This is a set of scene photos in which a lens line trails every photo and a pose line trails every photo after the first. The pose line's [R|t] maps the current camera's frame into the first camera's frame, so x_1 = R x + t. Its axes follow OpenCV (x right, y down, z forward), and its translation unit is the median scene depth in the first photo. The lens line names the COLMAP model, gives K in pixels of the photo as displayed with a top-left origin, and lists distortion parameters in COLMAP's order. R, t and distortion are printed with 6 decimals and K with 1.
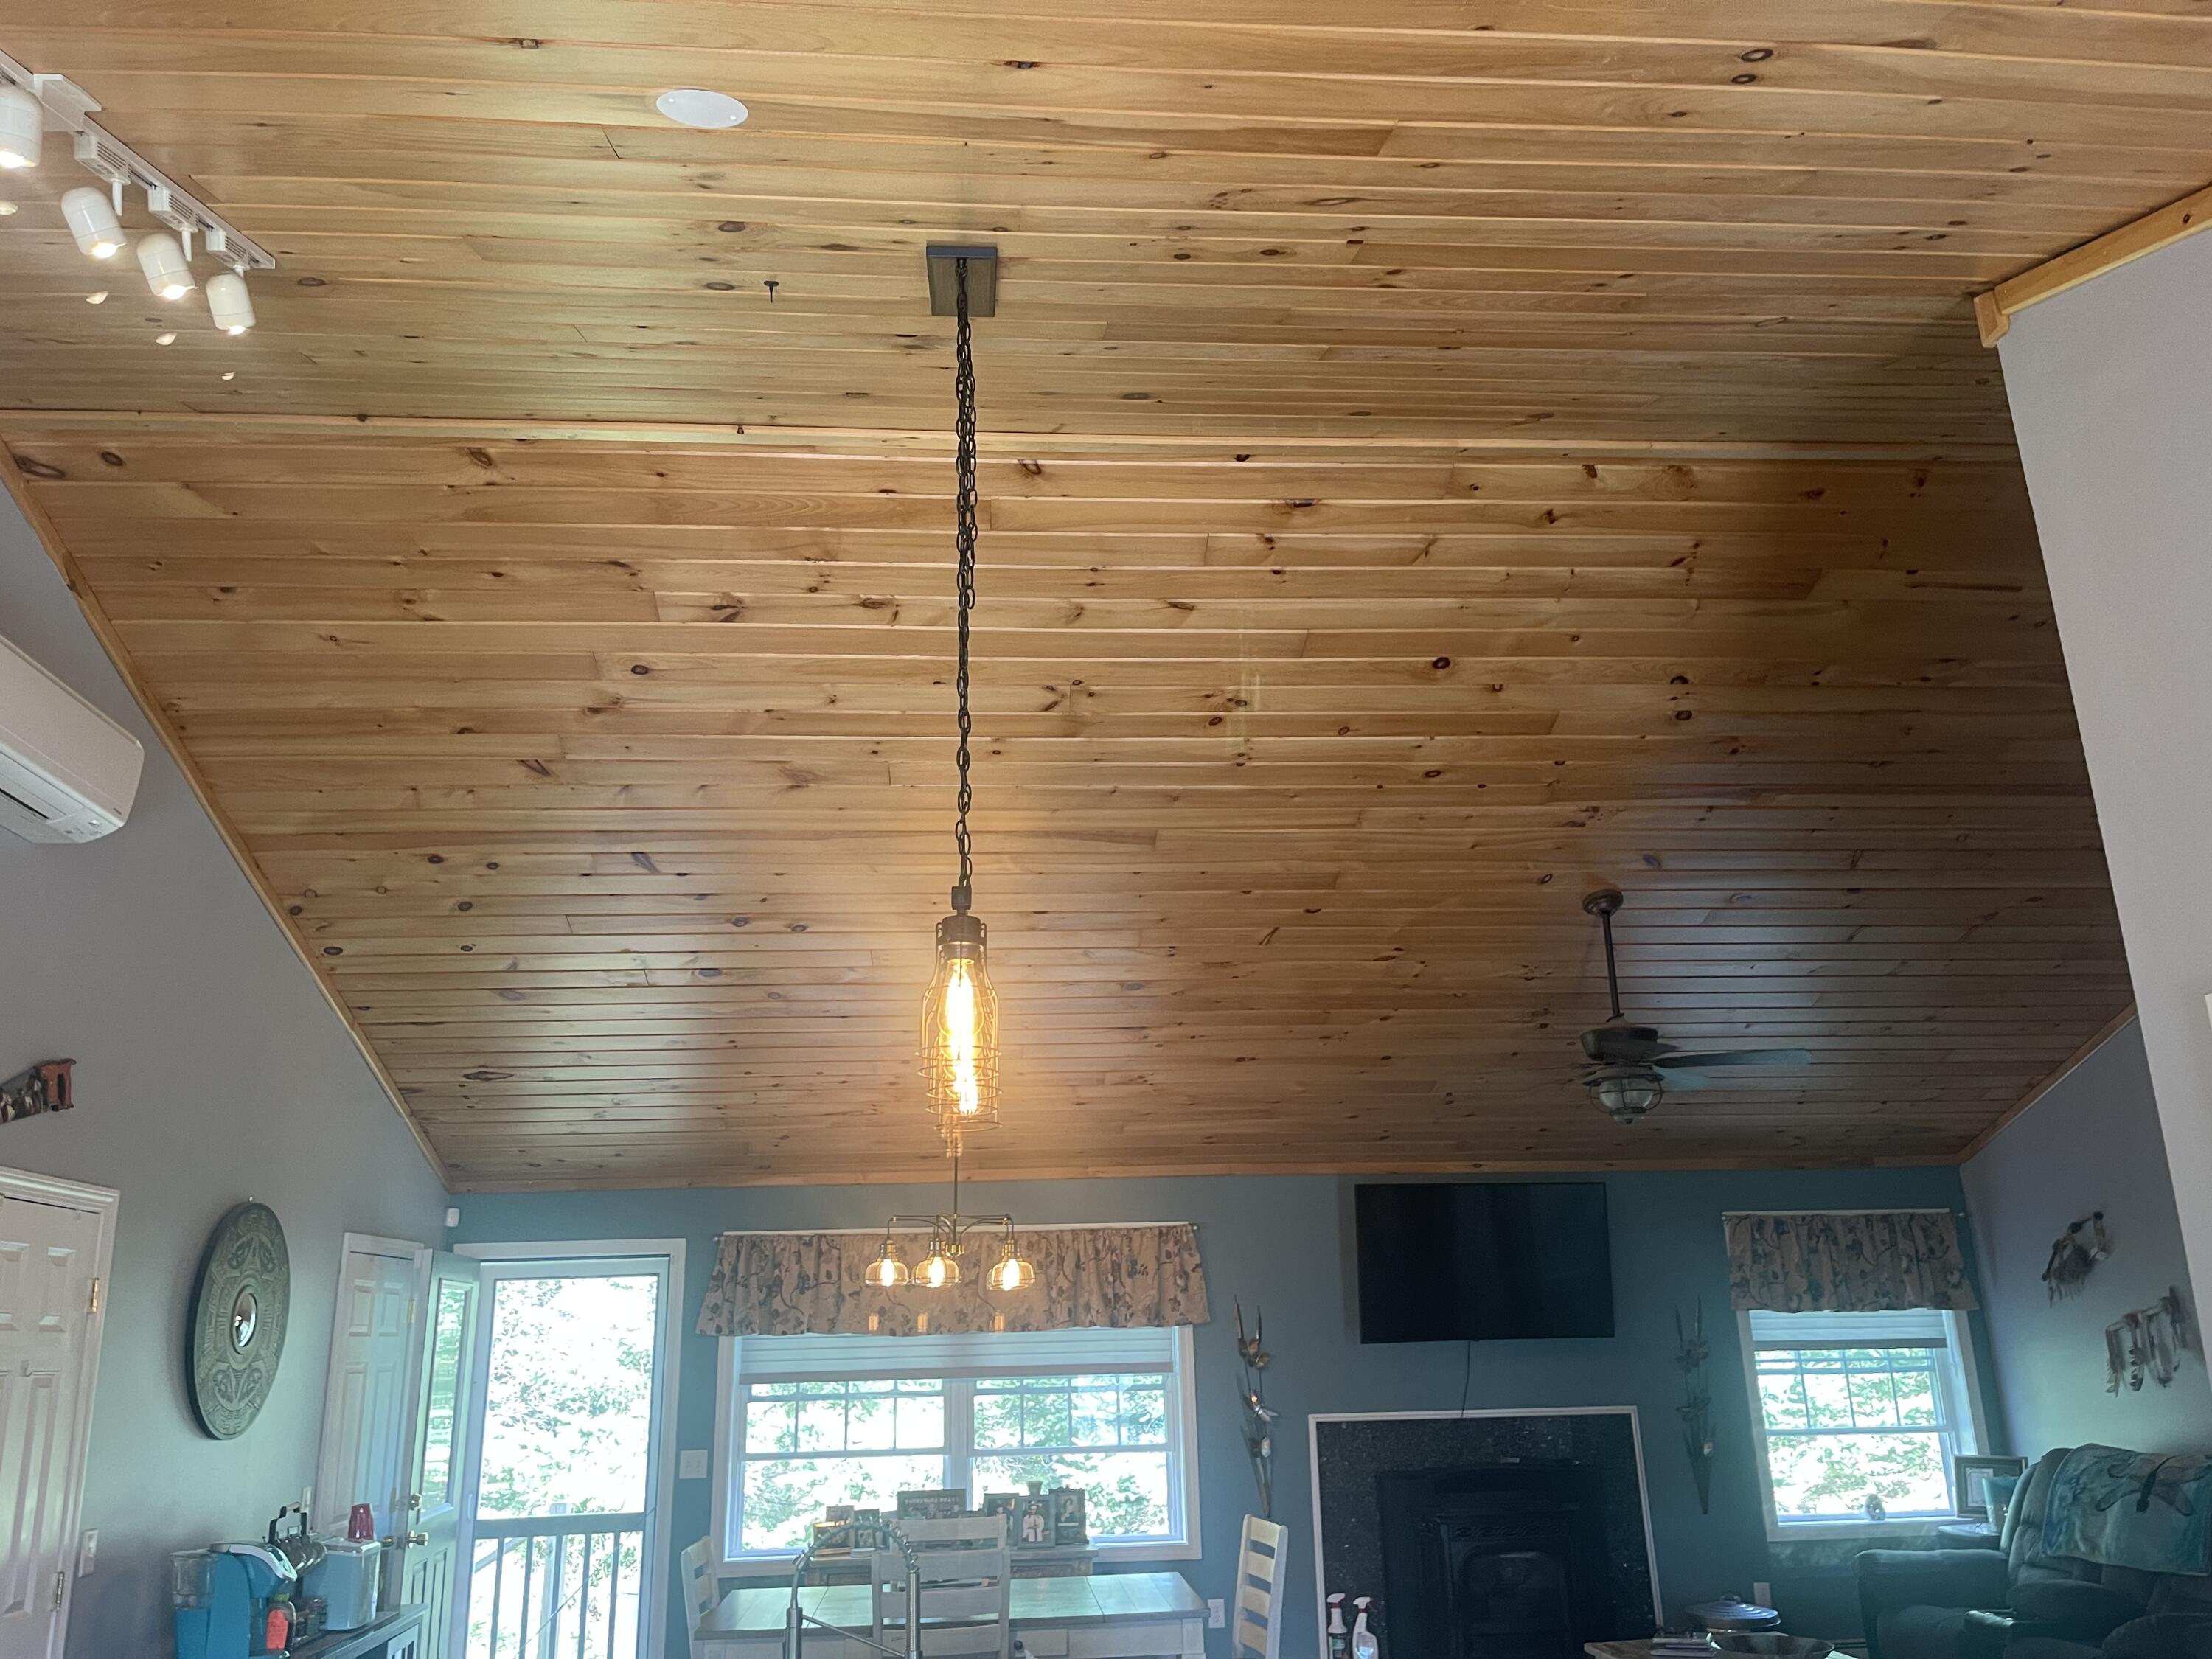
lens RADIAL K [[1665.7, 0, 1106.0], [0, 1665.7, 829.5], [0, 0, 1]] dist [0.000338, 0.001385]
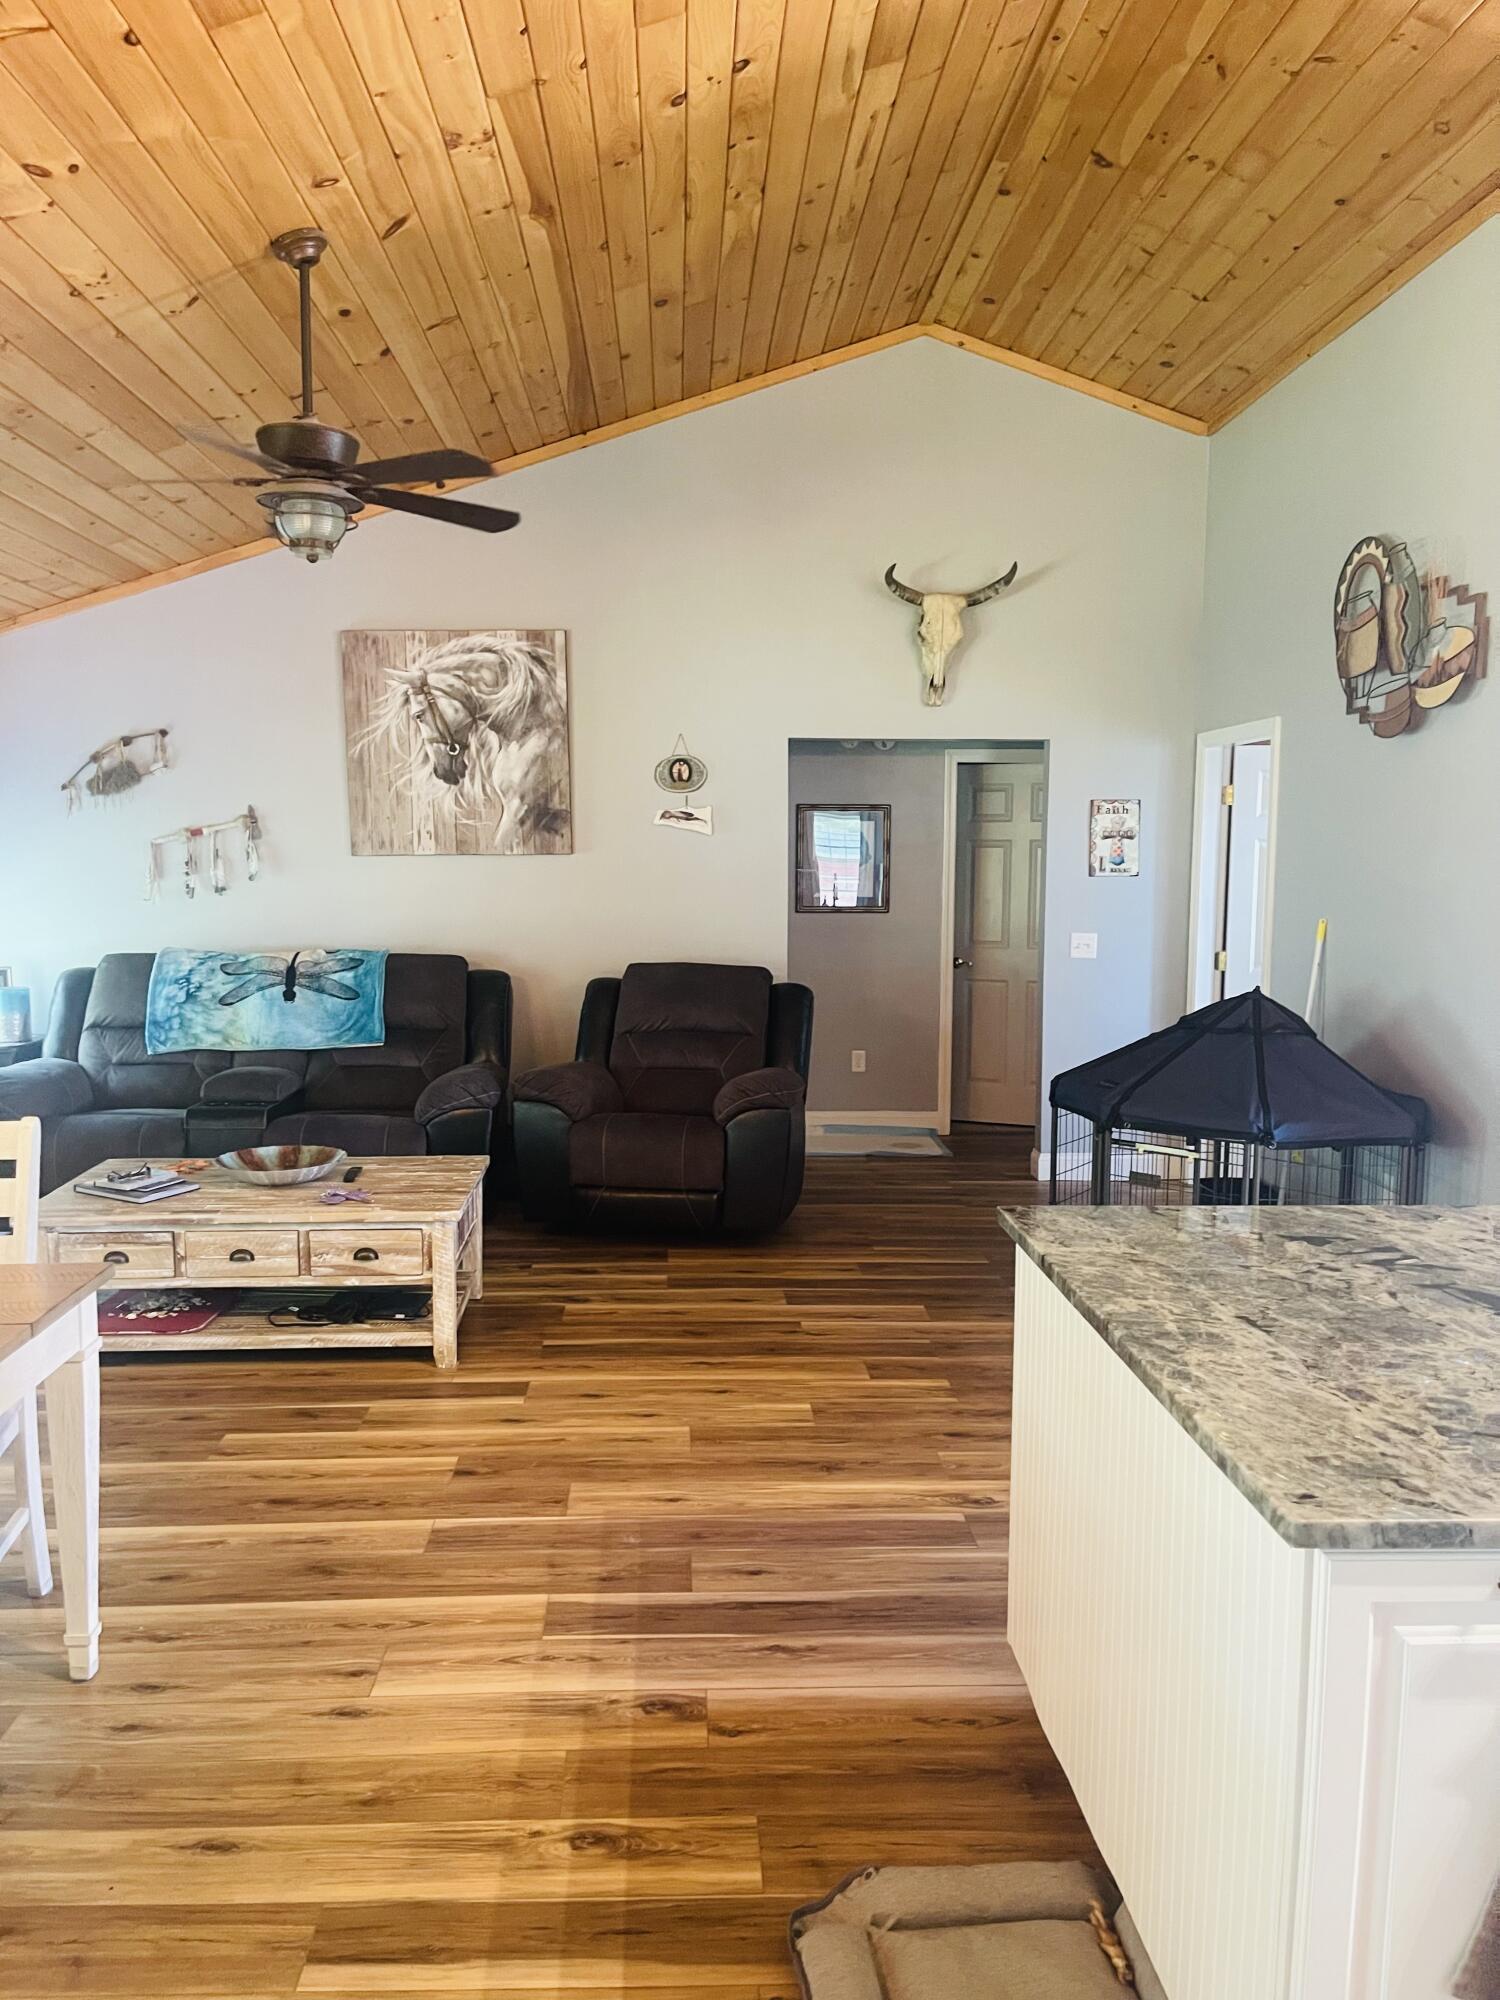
lens RADIAL K [[1506.1, 0, 750.0], [0, 1506.1, 1000.0], [0, 0, 1]] dist [0.000338, 0.001385]
pose [[0.030030, -0.061155, 0.997676, -0.330448], [-0.308079, 0.948967, 0.067442, 0.231690], [-0.950887, -0.309388, 0.009657, 0.654439]]
